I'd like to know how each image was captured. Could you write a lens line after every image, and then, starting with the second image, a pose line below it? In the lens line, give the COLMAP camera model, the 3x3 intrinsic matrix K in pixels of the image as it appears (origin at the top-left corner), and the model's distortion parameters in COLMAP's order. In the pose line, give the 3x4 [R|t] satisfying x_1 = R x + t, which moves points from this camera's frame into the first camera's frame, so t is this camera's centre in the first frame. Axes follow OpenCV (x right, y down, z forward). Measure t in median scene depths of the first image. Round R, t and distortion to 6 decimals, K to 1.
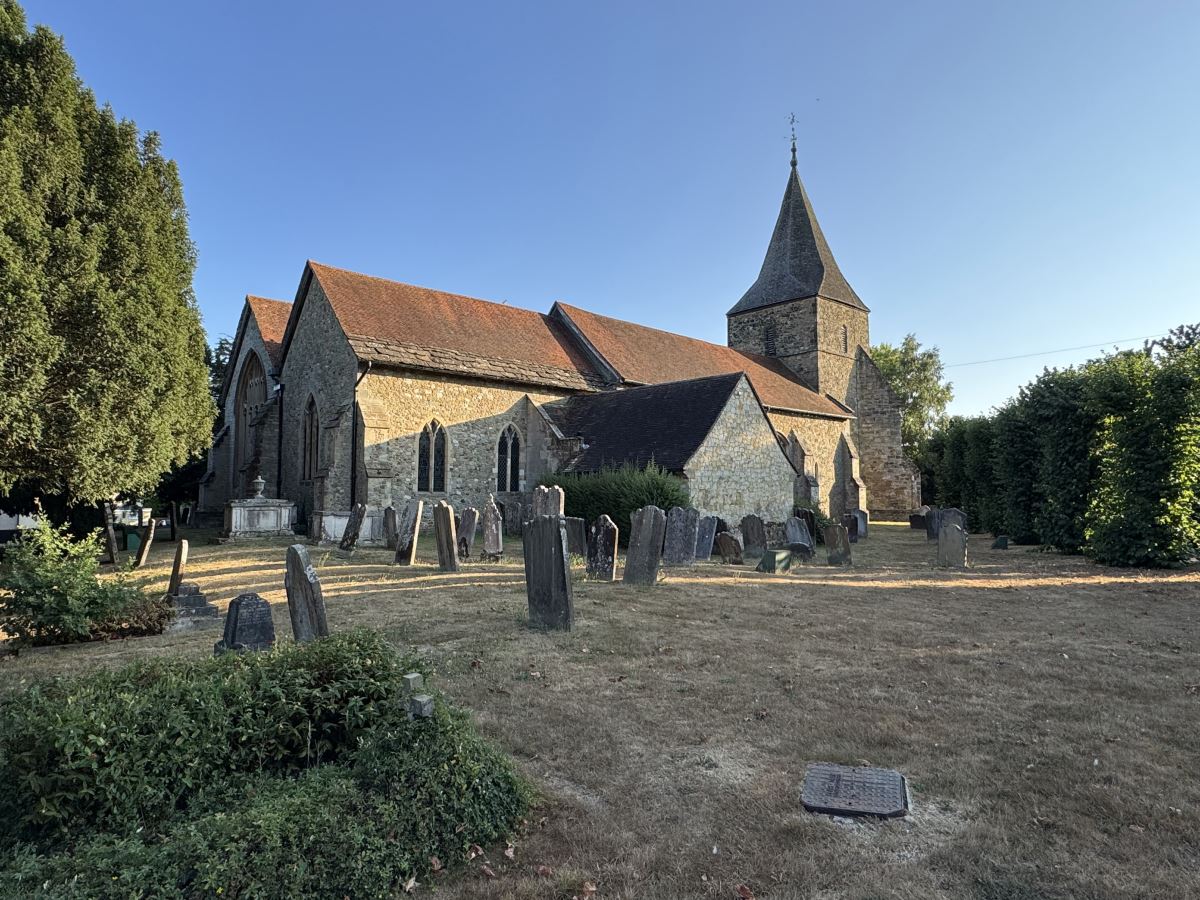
lens RADIAL K [[731.1, 0, 600.0], [0, 731.1, 450.0], [0, 0, 1]] dist [0.001672, 0.000315]
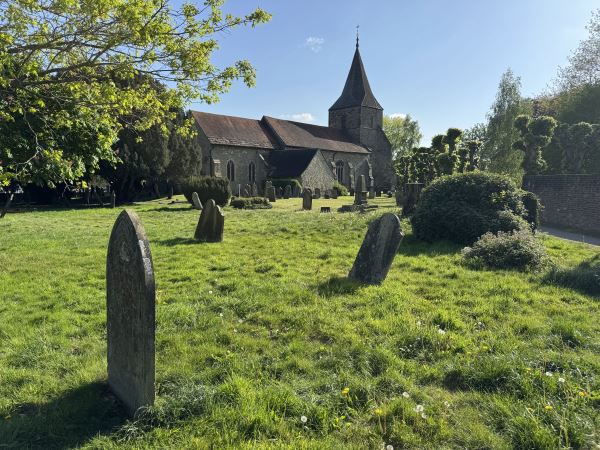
lens RADIAL K [[424.1, 0, 300.0], [0, 424.1, 225.0], [0, 0, 1]] dist [0.126004, -0.000354]
pose [[0.998668, 0.002754, 0.051519, -0.001103], [-0.011449, 0.985507, 0.169250, -0.067703], [-0.050307, -0.169614, 0.984226, -0.852227]]
